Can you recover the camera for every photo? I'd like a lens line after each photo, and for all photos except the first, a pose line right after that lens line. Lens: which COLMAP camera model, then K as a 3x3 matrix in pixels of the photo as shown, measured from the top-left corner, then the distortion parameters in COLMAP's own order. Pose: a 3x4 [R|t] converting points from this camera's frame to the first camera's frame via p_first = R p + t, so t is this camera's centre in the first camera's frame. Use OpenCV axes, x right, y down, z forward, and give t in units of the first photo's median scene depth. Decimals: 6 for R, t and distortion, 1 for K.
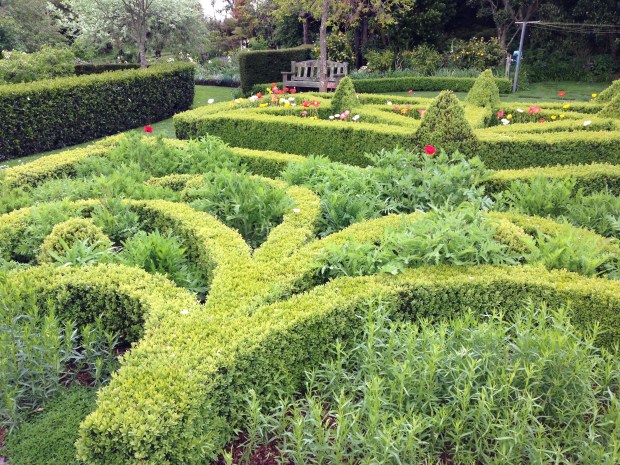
lens RADIAL K [[527.0, 0, 309.4], [0, 527.0, 231.8], [0, 0, 1]] dist [0.004417, 0.000776]
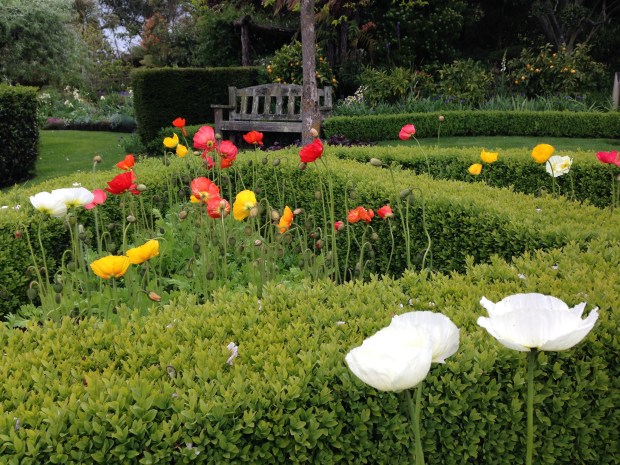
lens RADIAL K [[527.0, 0, 310.1], [0, 527.0, 233.4], [0, 0, 1]] dist [0.004417, 0.000776]
pose [[0.989935, -0.037681, 0.136413, -0.030998], [0.048071, 0.996122, -0.073691, -0.121859], [-0.133108, 0.079507, 0.987907, 0.445937]]
